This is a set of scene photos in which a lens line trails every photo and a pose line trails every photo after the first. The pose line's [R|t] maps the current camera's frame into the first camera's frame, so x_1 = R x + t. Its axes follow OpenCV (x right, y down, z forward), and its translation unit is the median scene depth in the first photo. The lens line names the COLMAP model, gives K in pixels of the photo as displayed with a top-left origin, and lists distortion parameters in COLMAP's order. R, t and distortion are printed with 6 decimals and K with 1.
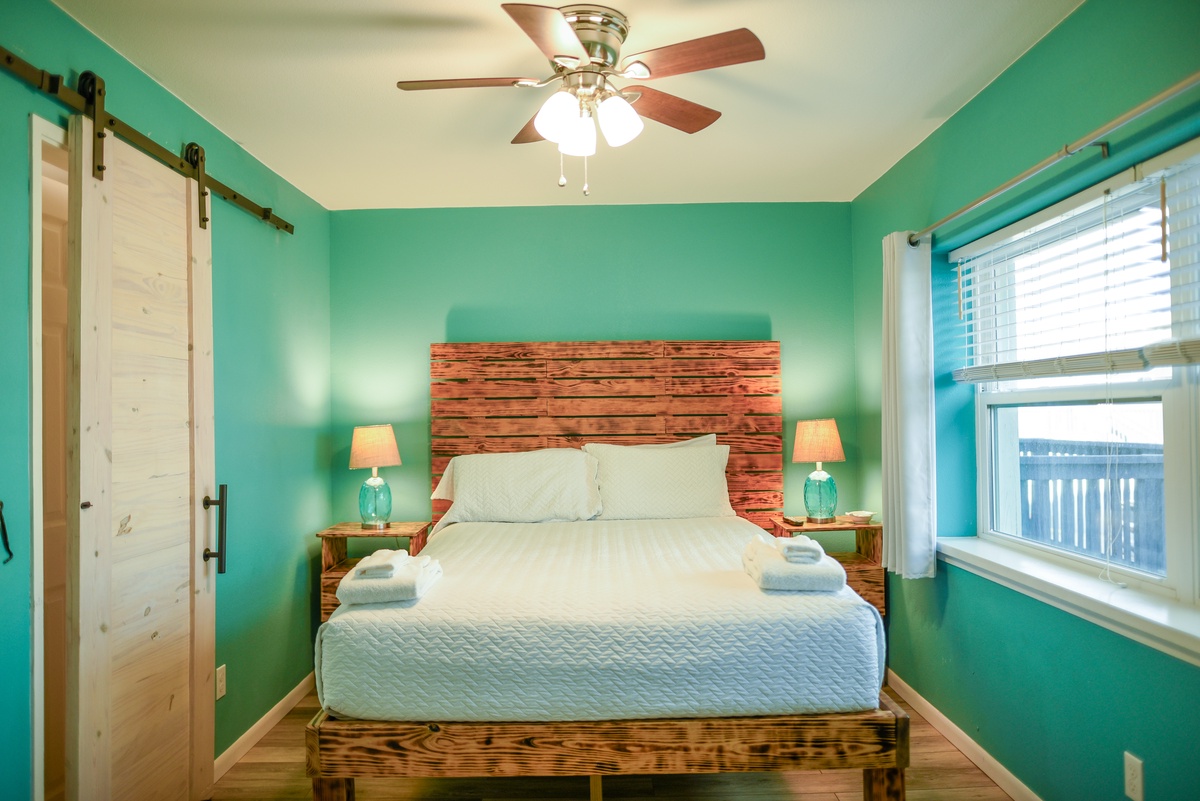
lens RADIAL K [[814.6, 0, 597.1], [0, 814.6, 406.0], [0, 0, 1]] dist [-0.055252, 0.046791]
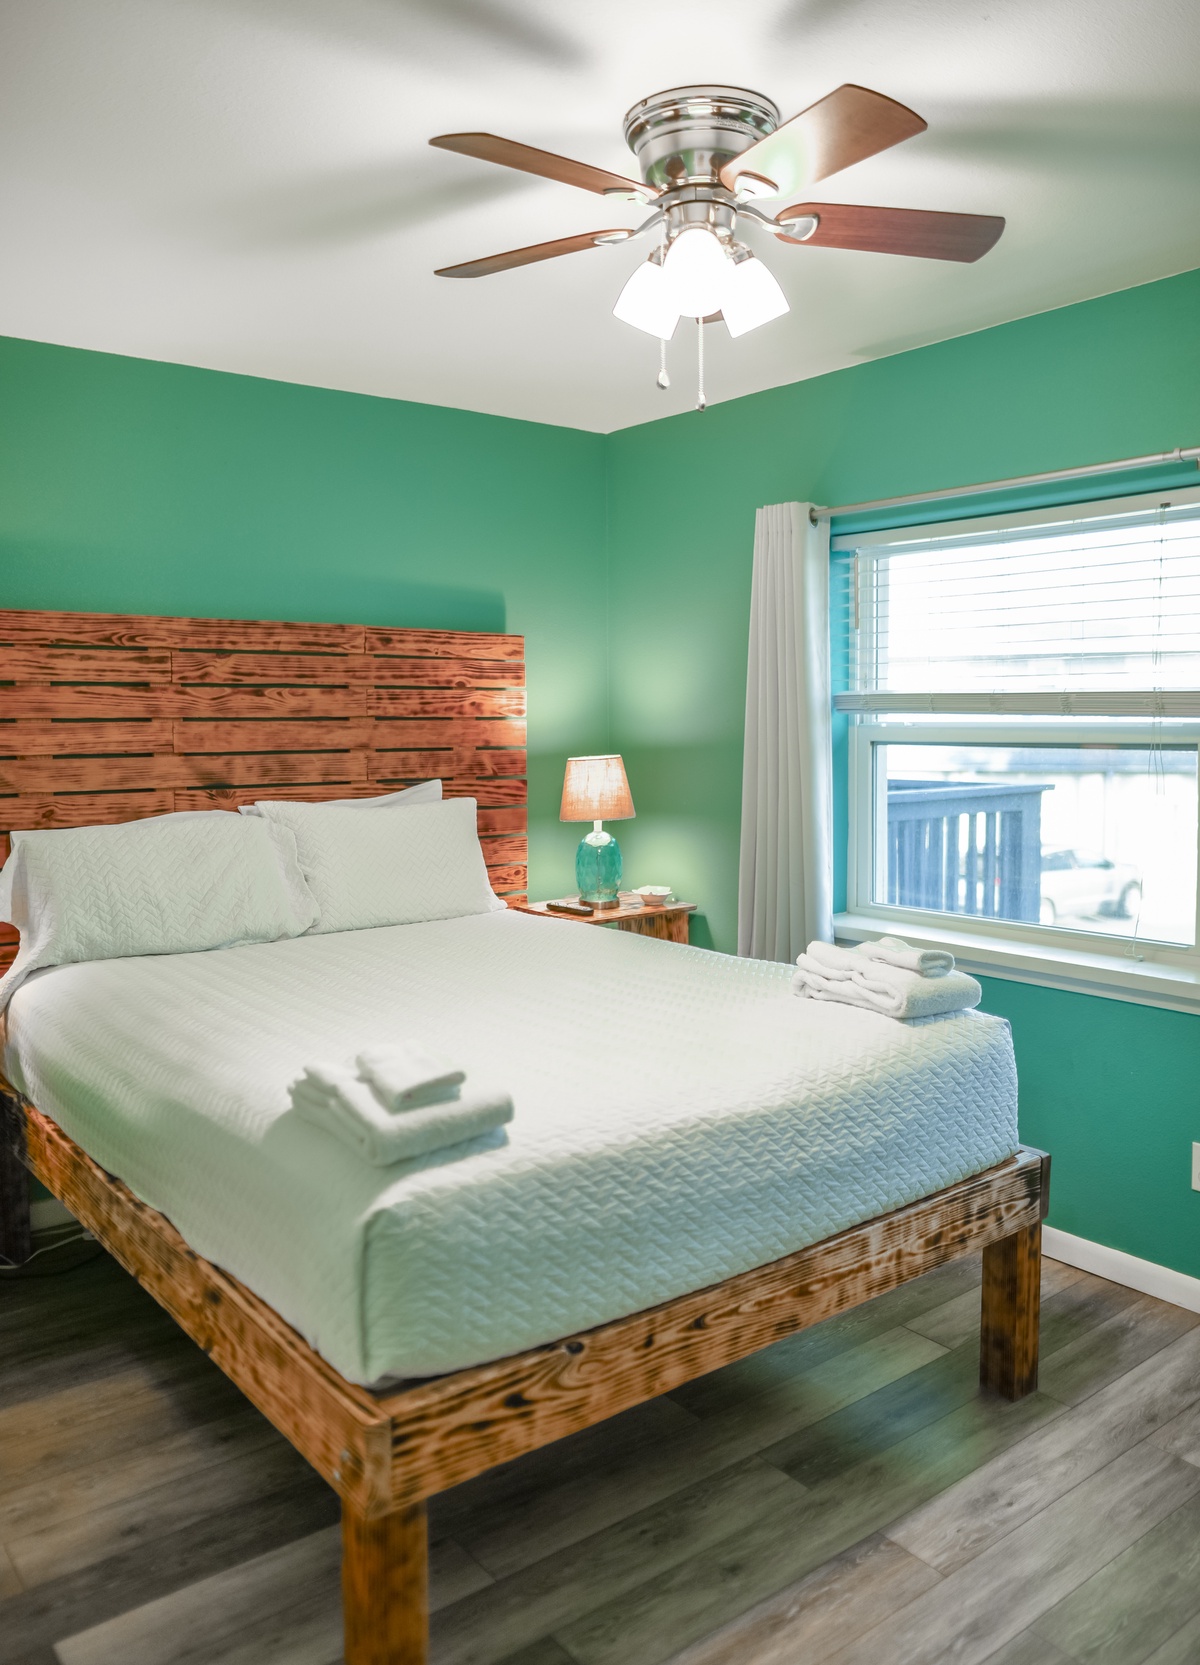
lens RADIAL K [[1252.2, 0, 599.0], [0, 1252.2, 777.6], [0, 0, 1]] dist [-0.041966, 0.003677]
pose [[0.789748, -0.019978, 0.613105, -0.349744], [-0.015622, 0.998490, 0.052658, -0.019798], [-0.613232, -0.051165, 0.788244, 0.165054]]
